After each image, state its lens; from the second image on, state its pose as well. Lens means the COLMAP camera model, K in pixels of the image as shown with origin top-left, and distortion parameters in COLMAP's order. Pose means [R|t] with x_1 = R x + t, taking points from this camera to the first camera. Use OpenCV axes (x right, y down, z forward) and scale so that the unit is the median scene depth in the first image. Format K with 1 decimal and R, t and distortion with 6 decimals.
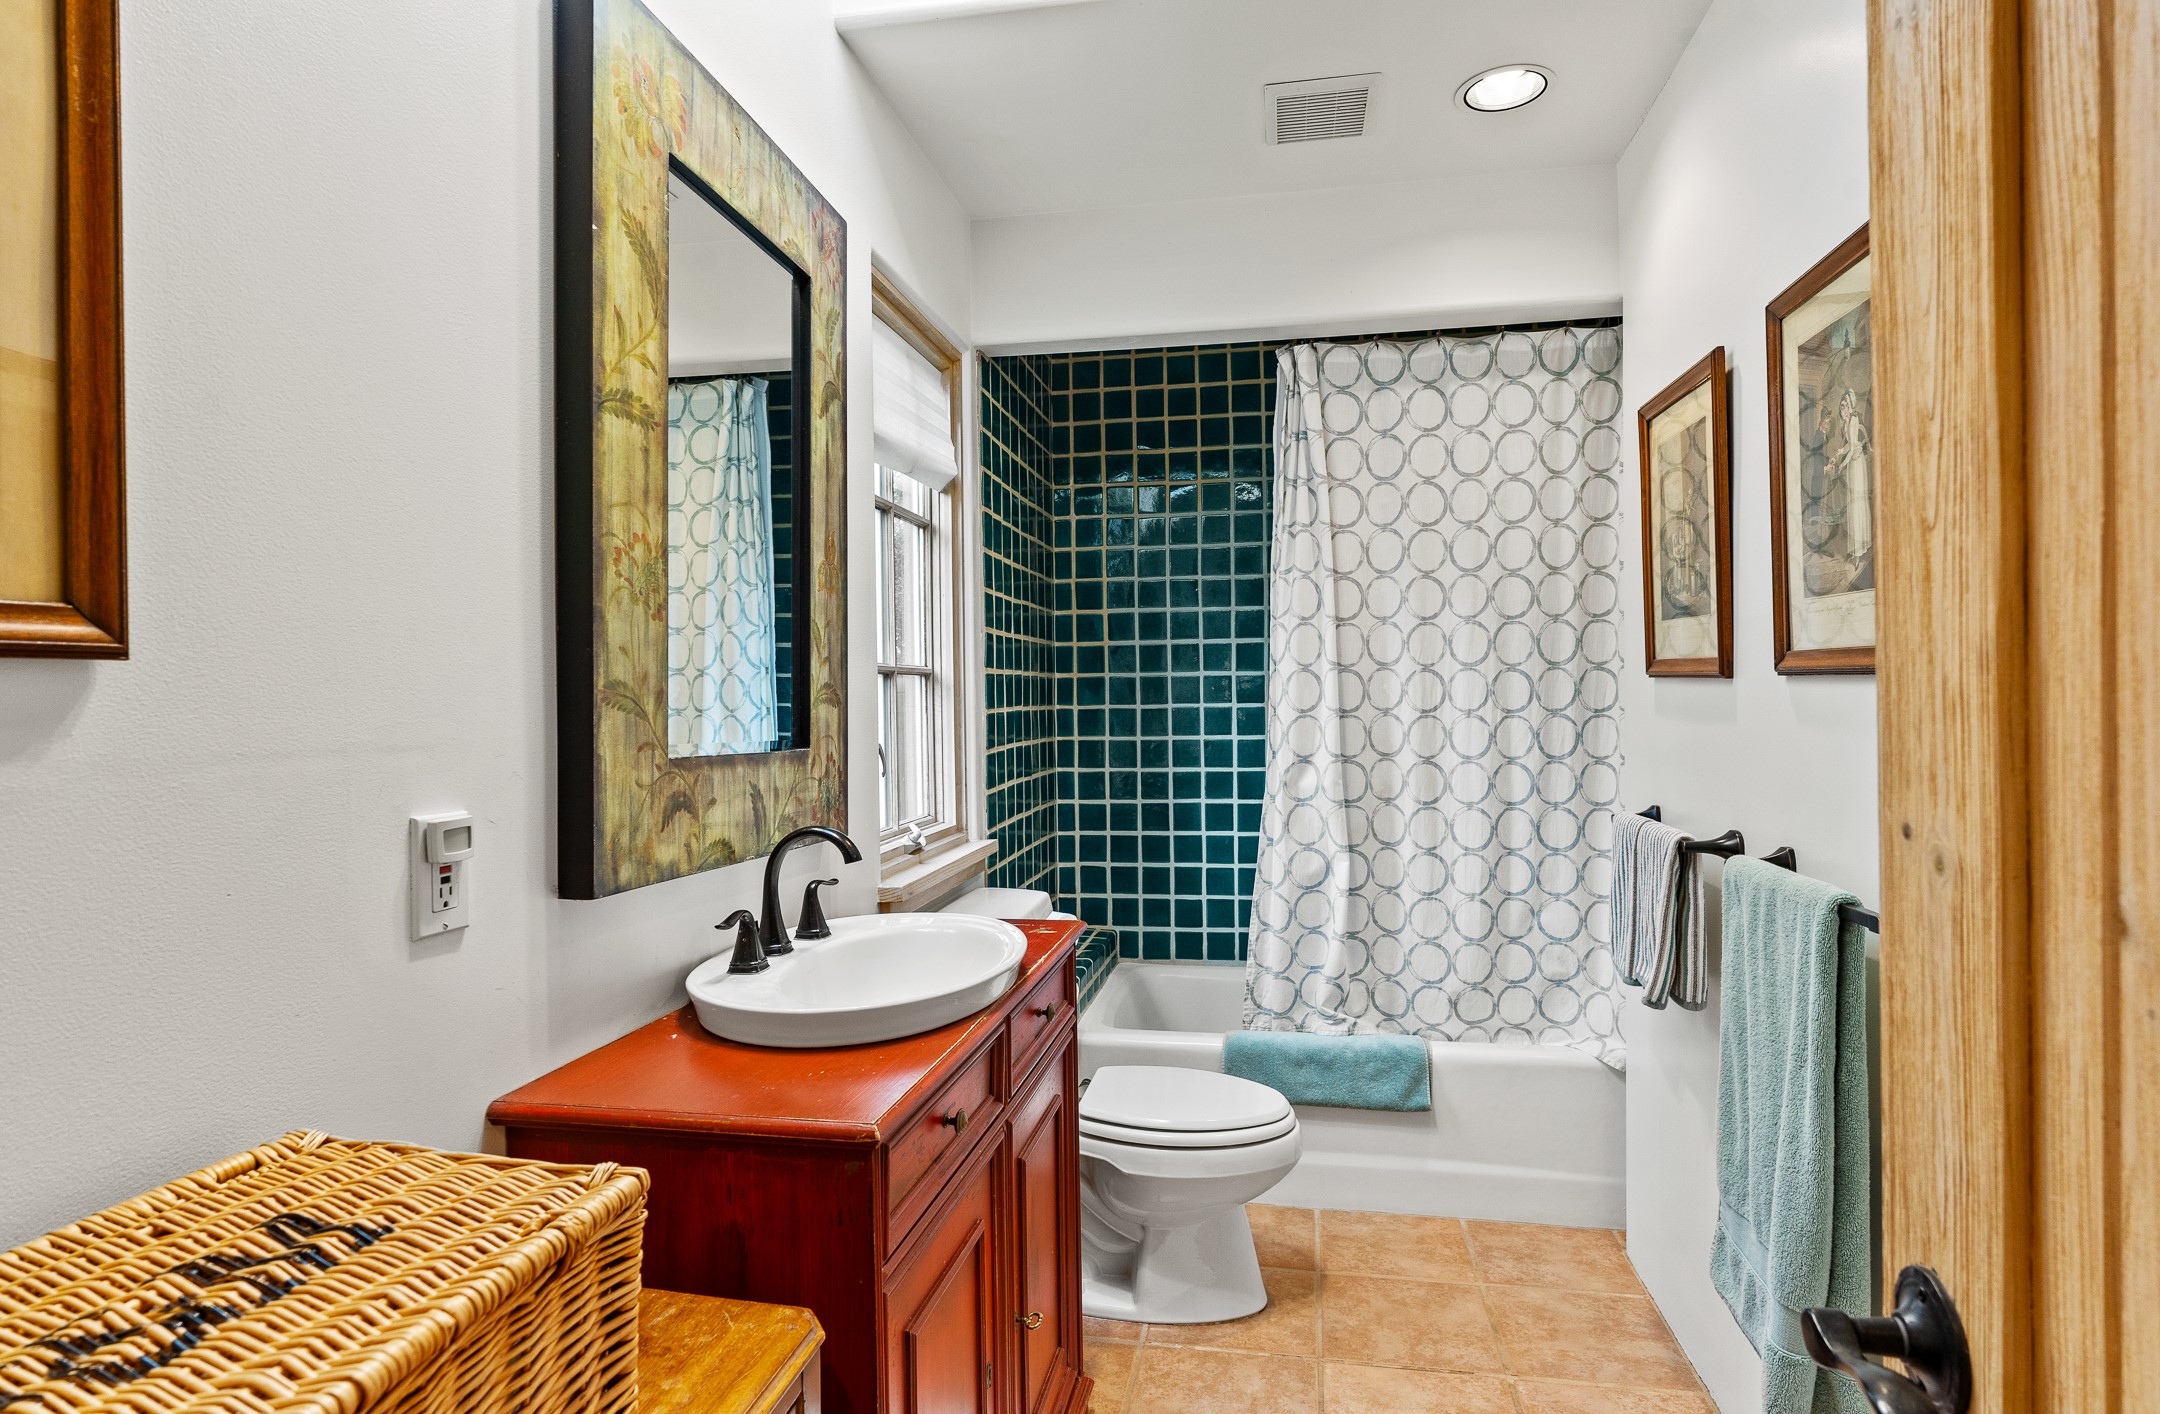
lens RADIAL K [[1188.6, 0, 1081.0], [0, 1188.6, 702.3], [0, 0, 1]] dist [0.000514, 0.000034]
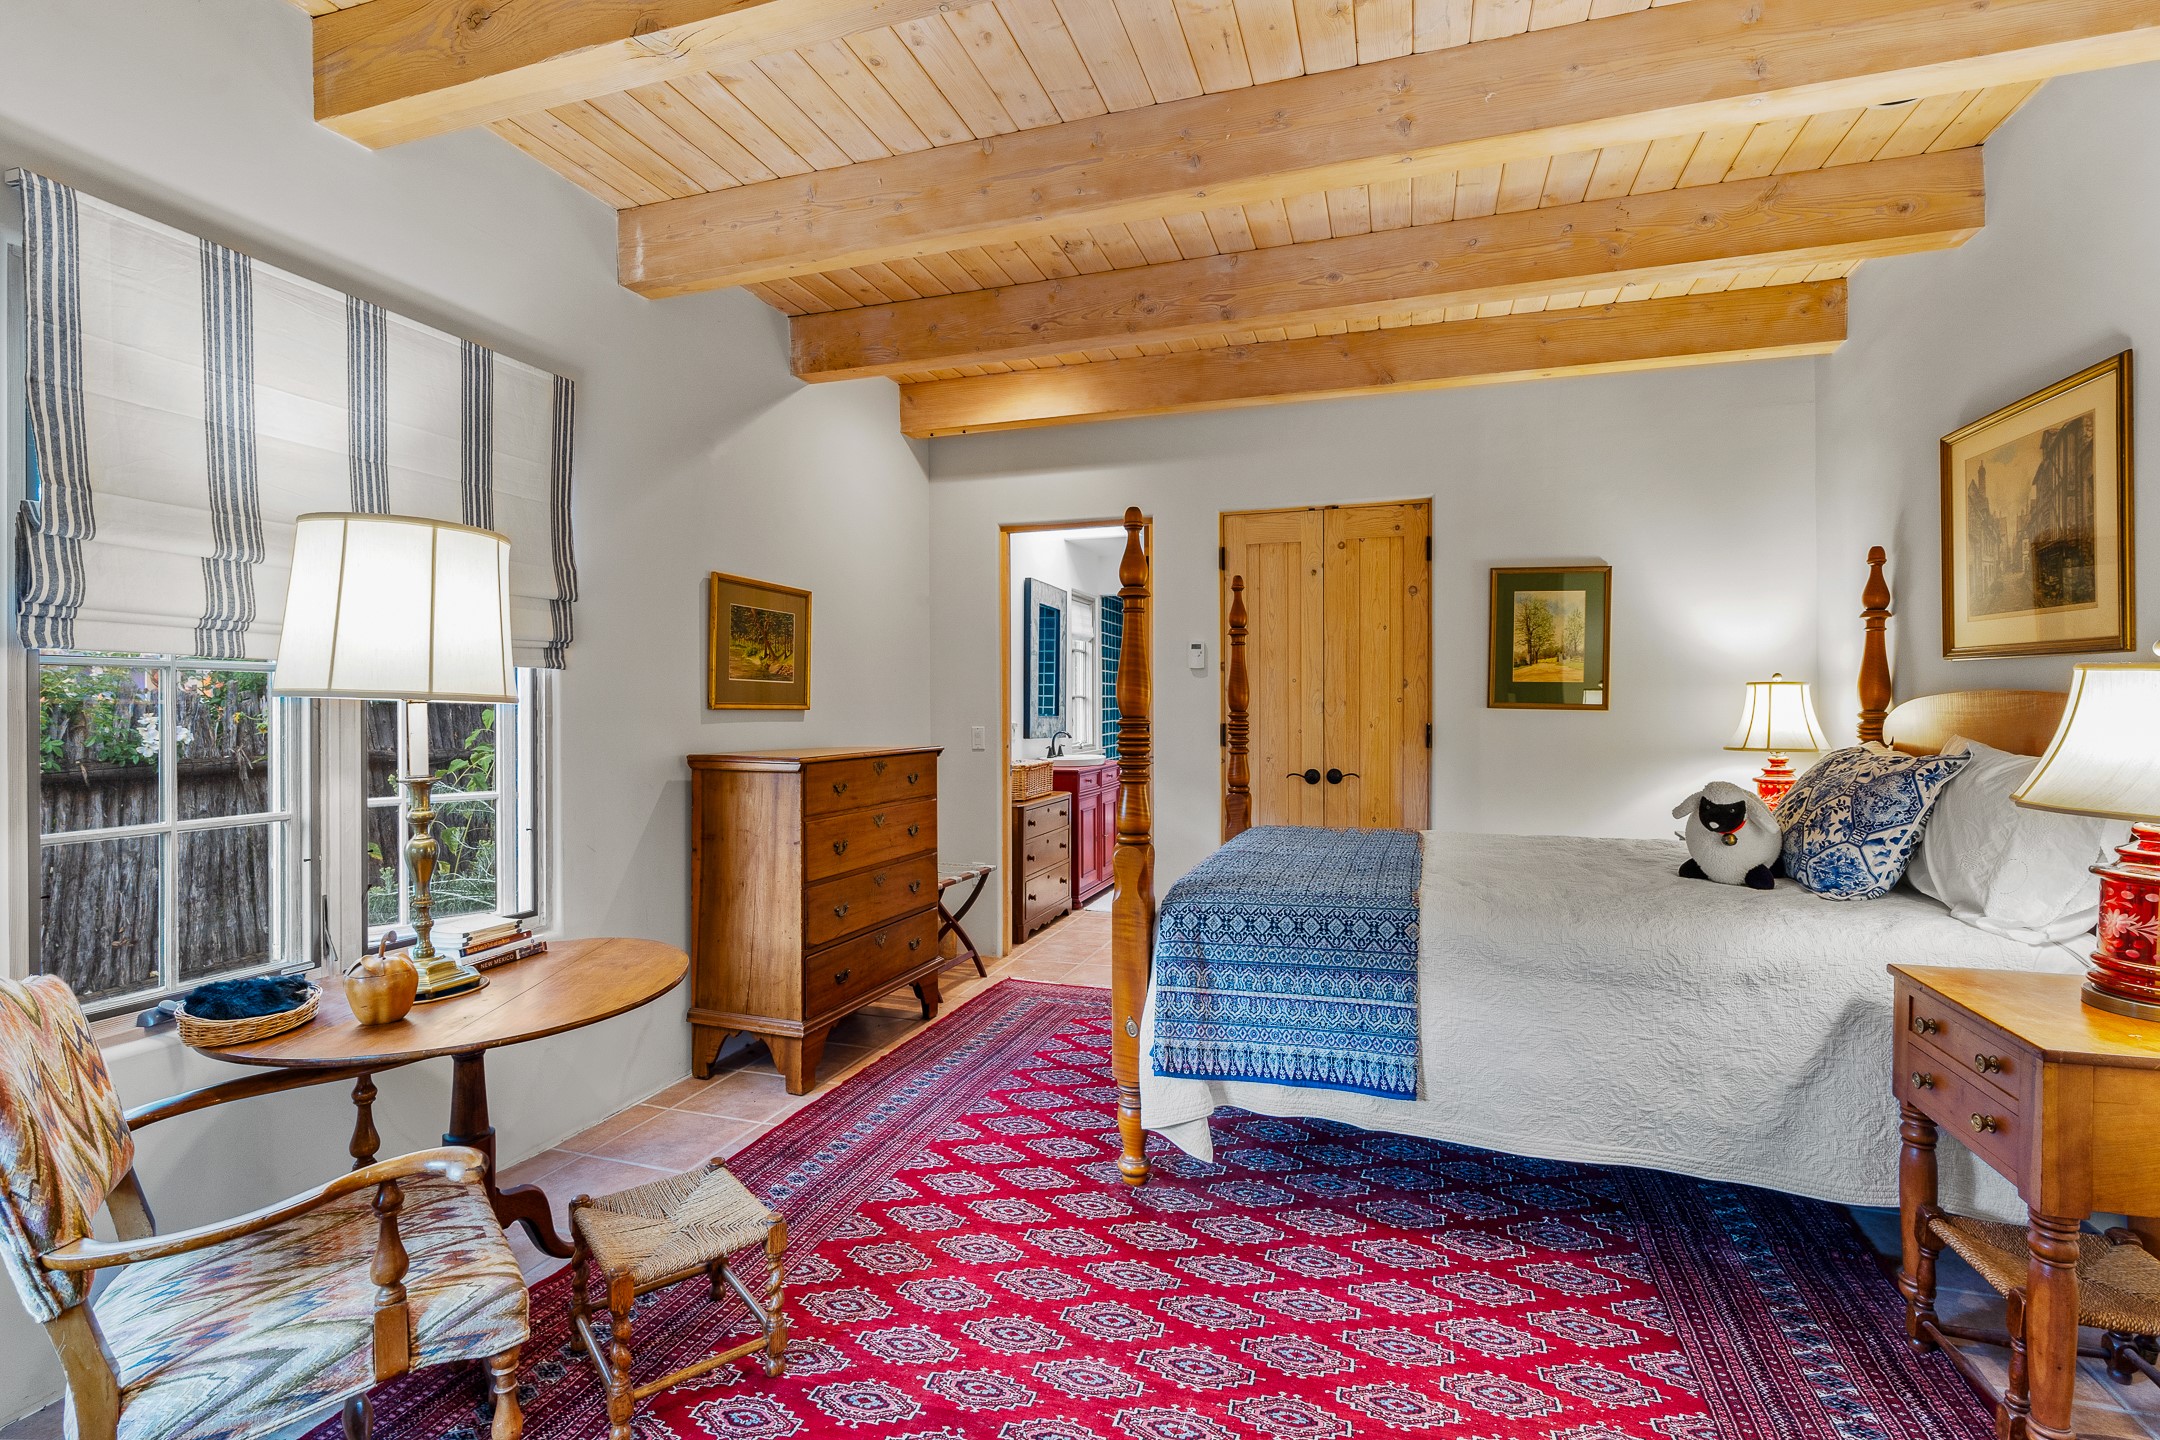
lens RADIAL K [[983.4, 0, 1078.0], [0, 983.4, 715.0], [0, 0, 1]] dist [-0.012472, 0.002265]
pose [[0.992701, 0.013409, -0.119853, 0.208156], [-0.012714, 0.999898, 0.006561, 0.008016], [0.119929, -0.004989, 0.992770, -1.955570]]
